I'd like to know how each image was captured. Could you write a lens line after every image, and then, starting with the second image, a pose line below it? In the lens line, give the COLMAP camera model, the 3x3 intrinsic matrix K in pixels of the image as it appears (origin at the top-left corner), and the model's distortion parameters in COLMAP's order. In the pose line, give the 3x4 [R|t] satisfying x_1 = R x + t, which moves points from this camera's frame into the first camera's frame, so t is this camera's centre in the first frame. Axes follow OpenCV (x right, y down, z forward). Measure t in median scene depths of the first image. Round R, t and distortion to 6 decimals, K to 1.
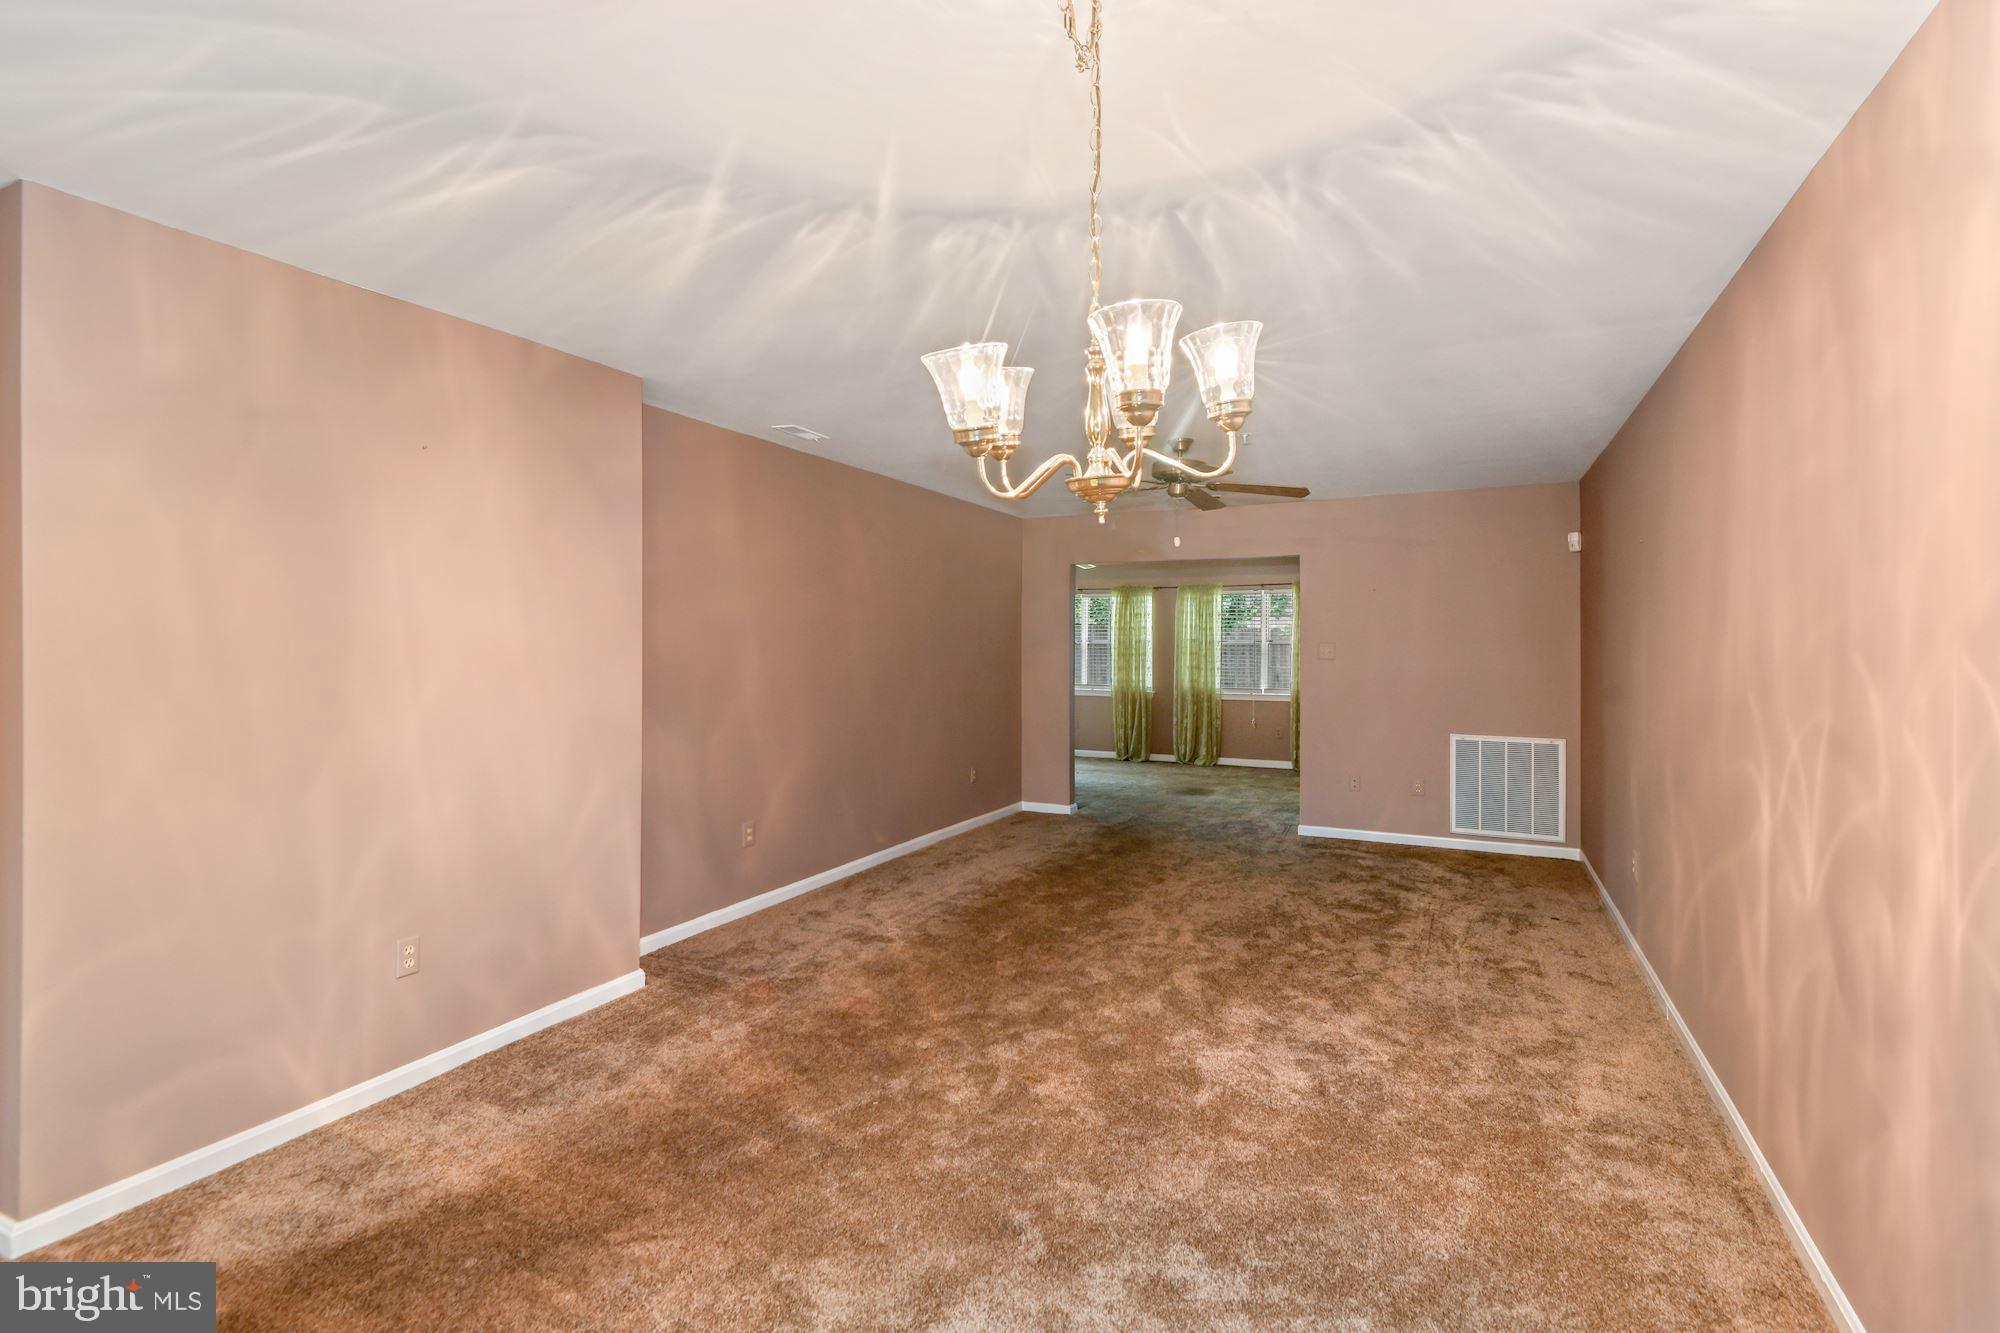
lens RADIAL K [[933.1, 0, 1002.6], [0, 933.1, 634.6], [0, 0, 1]] dist [0.038667, -0.025331]
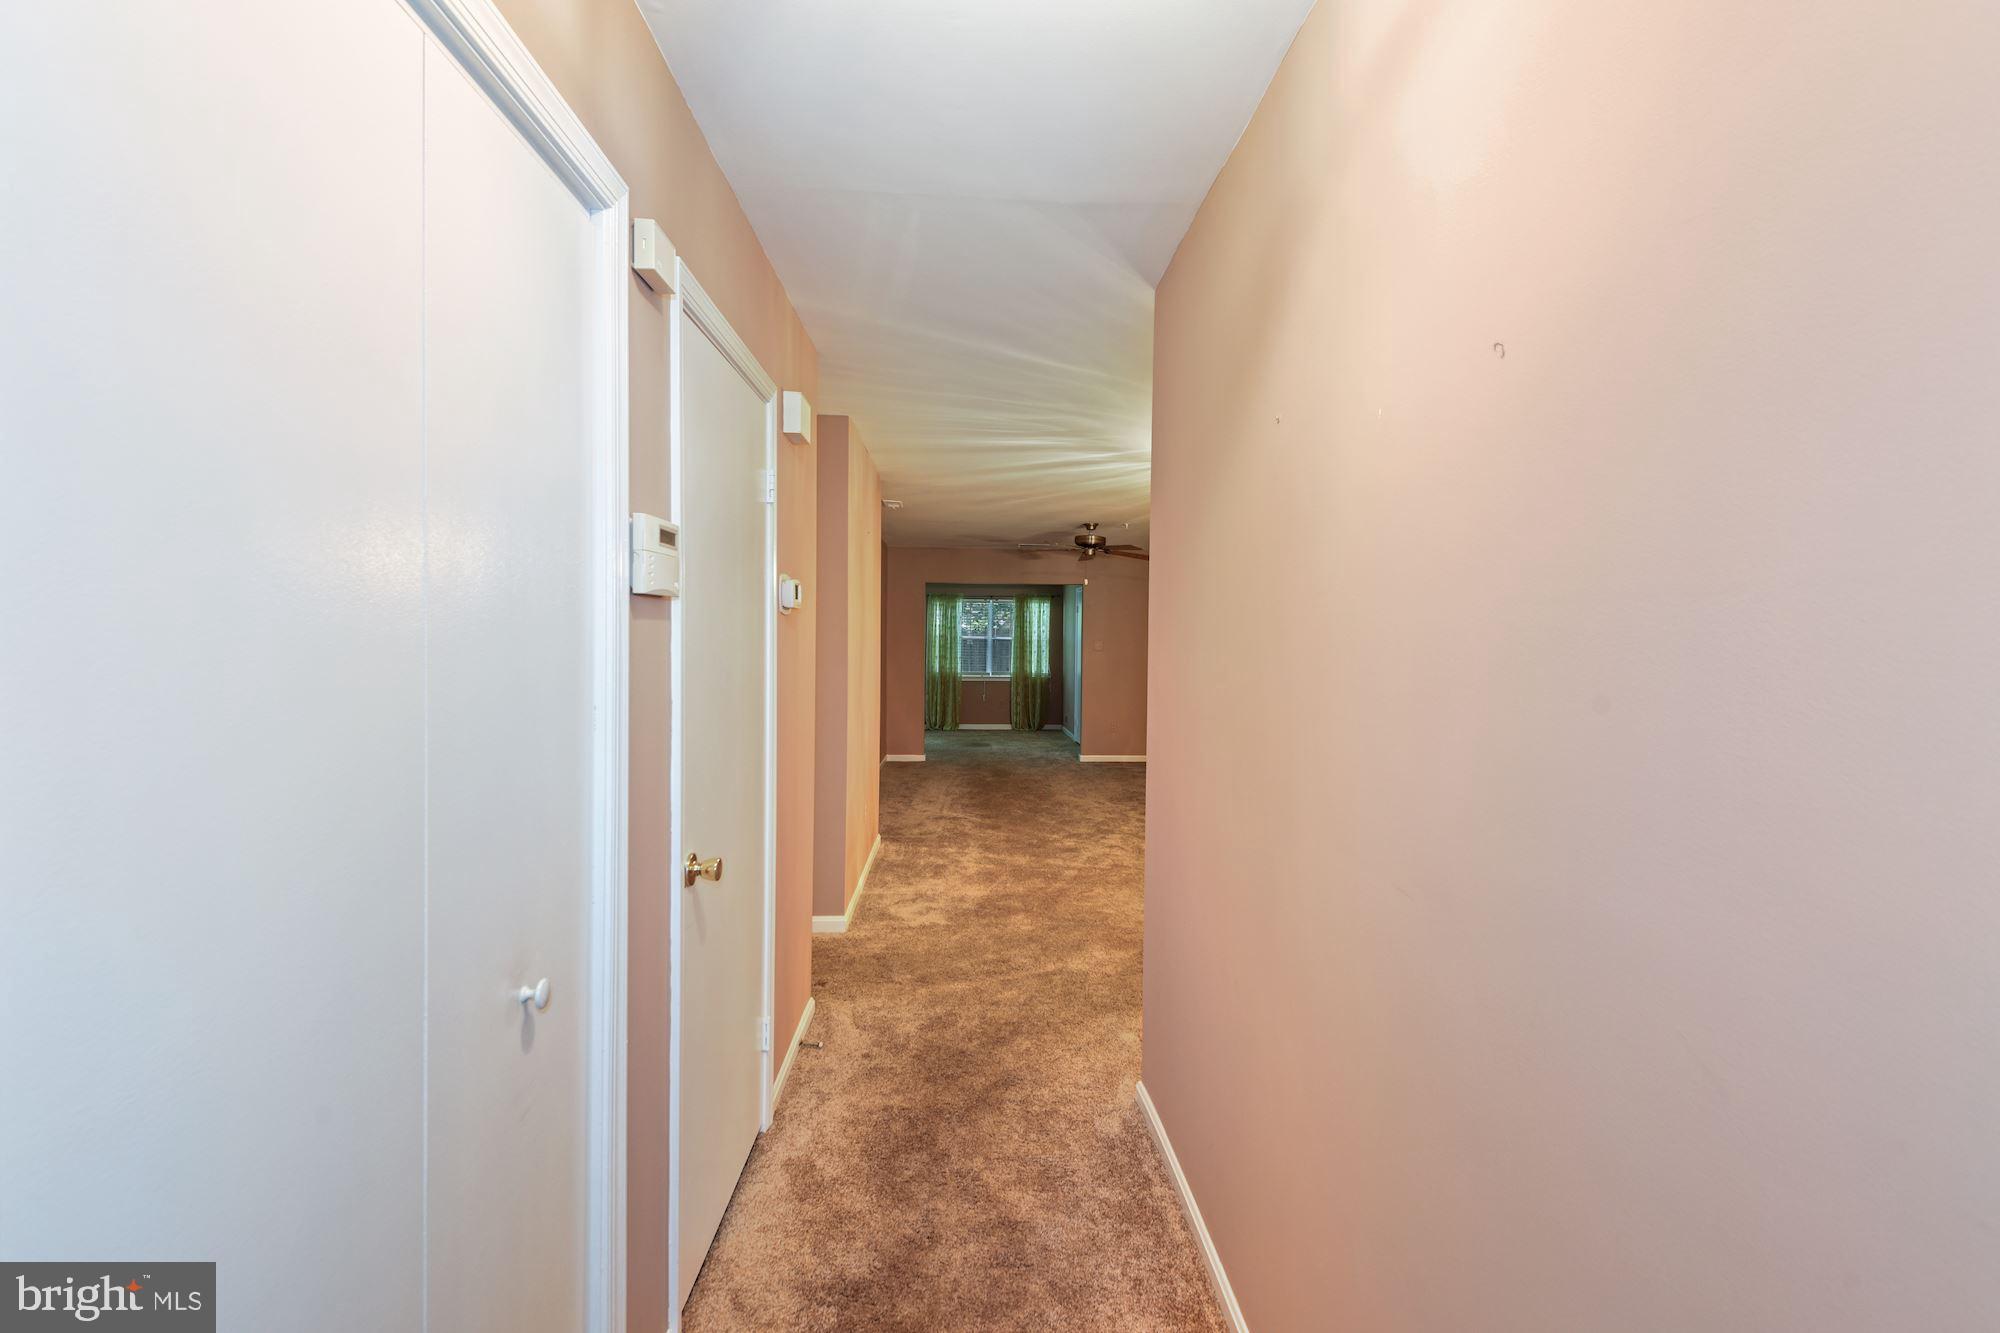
lens RADIAL K [[932.1, 0, 1010.3], [0, 932.1, 645.6], [0, 0, 1]] dist [0.038178, -0.025615]
pose [[0.874726, 0.002937, 0.484610, -0.812599], [-0.012792, 0.999773, 0.017029, -0.010438], [-0.484450, -0.021095, 0.874565, -0.461430]]
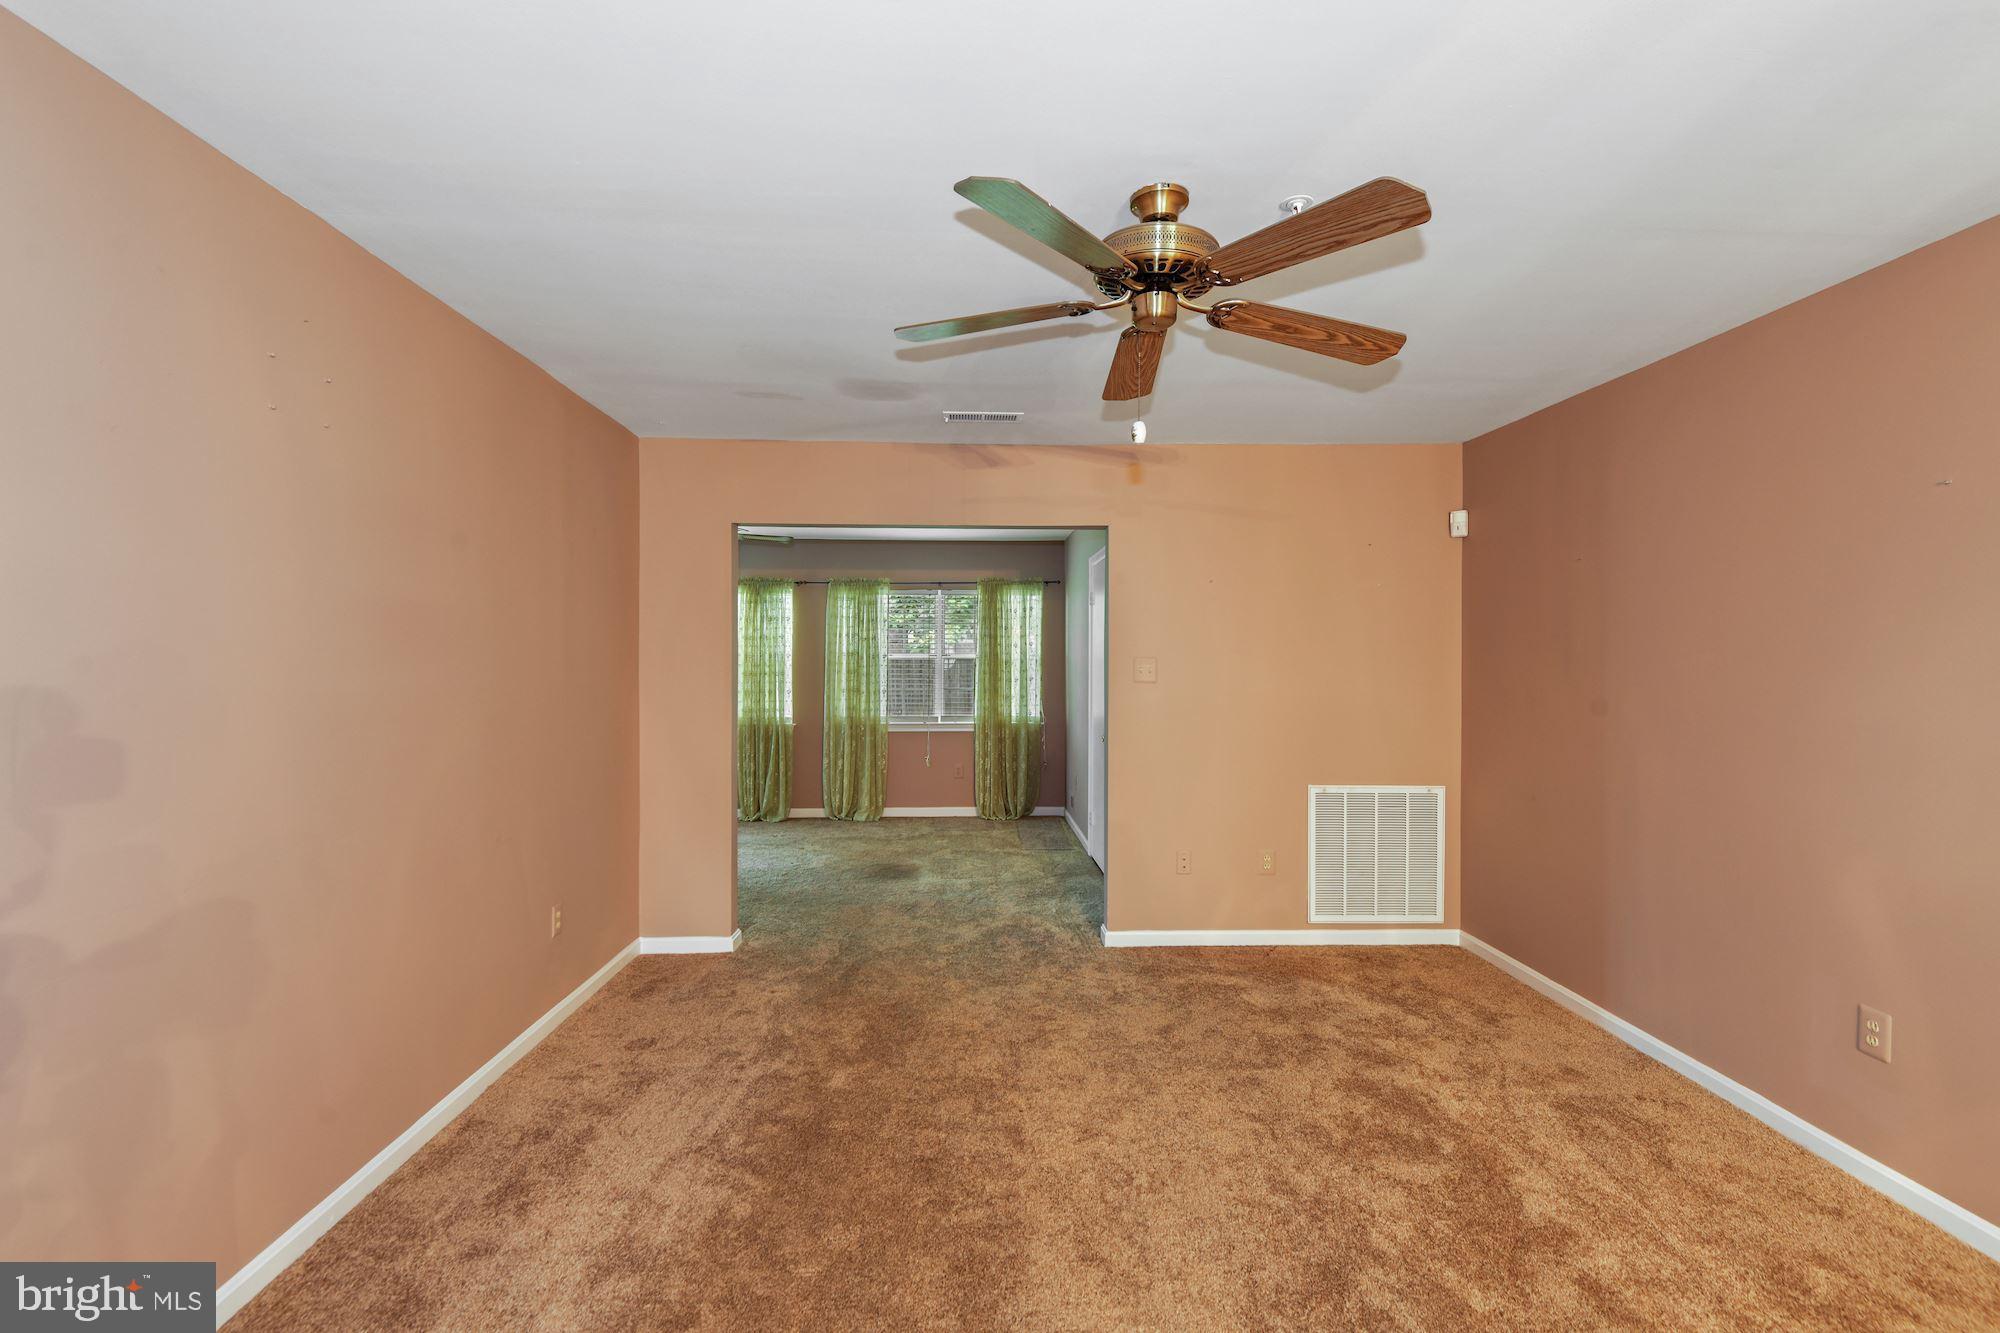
lens RADIAL K [[917.9, 0, 1006.6], [0, 917.9, 660.2], [0, 0, 1]] dist [0.002650, -0.000363]
pose [[0.880878, -0.001955, 0.473340, -0.079204], [-0.004235, 0.999919, 0.012011, 0.004122], [-0.473325, -0.012585, 0.880798, 0.685020]]
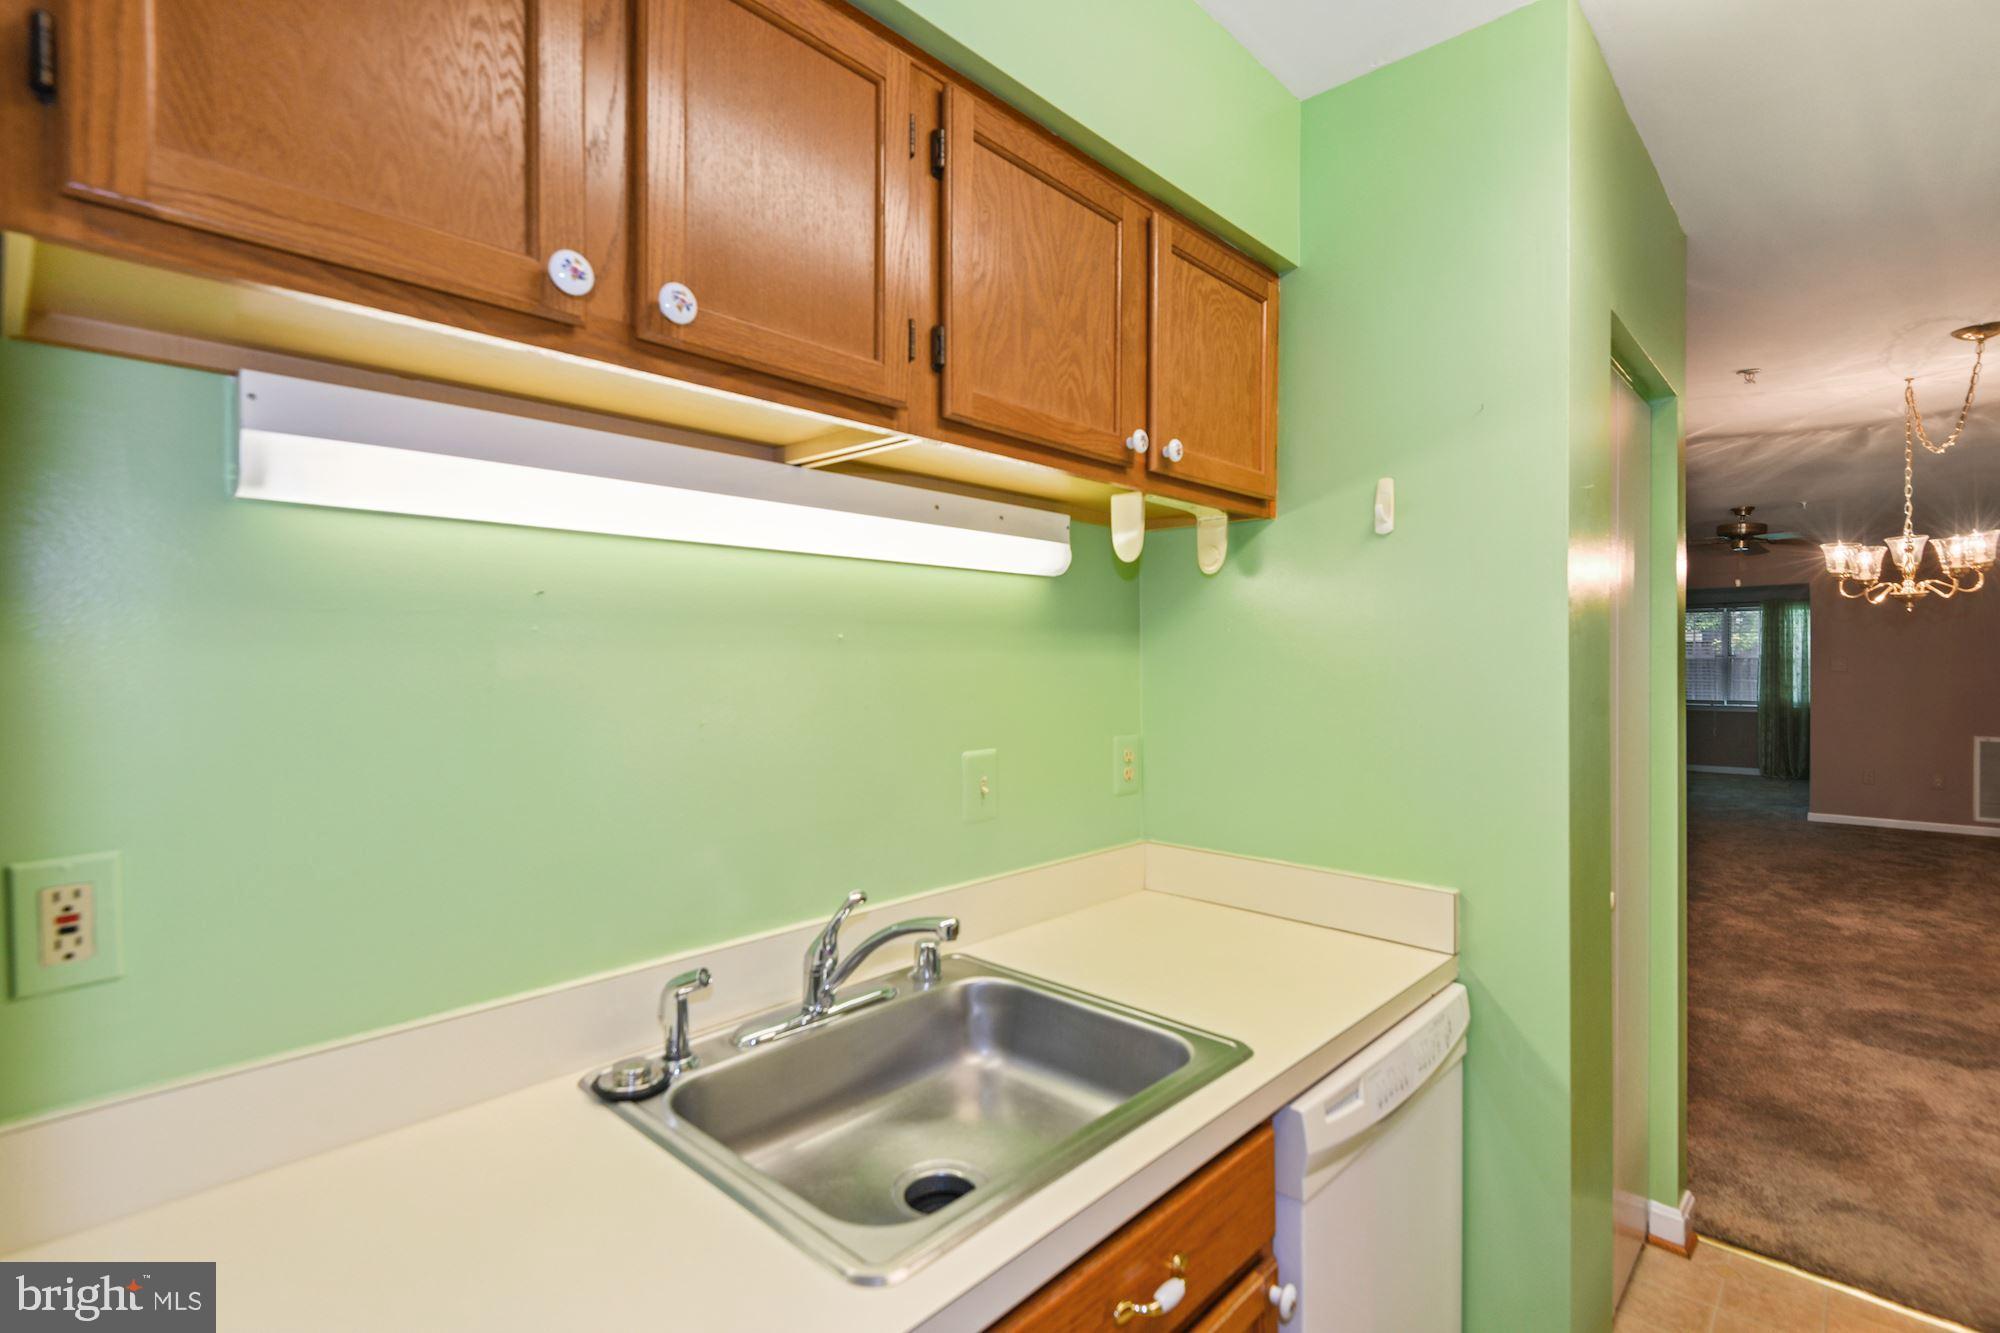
lens RADIAL K [[948.3, 0, 1000.2], [0, 948.3, 668.5], [0, 0, 1]] dist [0.002654, 0.001457]
pose [[0.956025, -0.002430, -0.293274, -0.447096], [0.008169, 0.999798, 0.018346, -0.011658], [0.293170, -0.019935, 0.955852, -0.642182]]
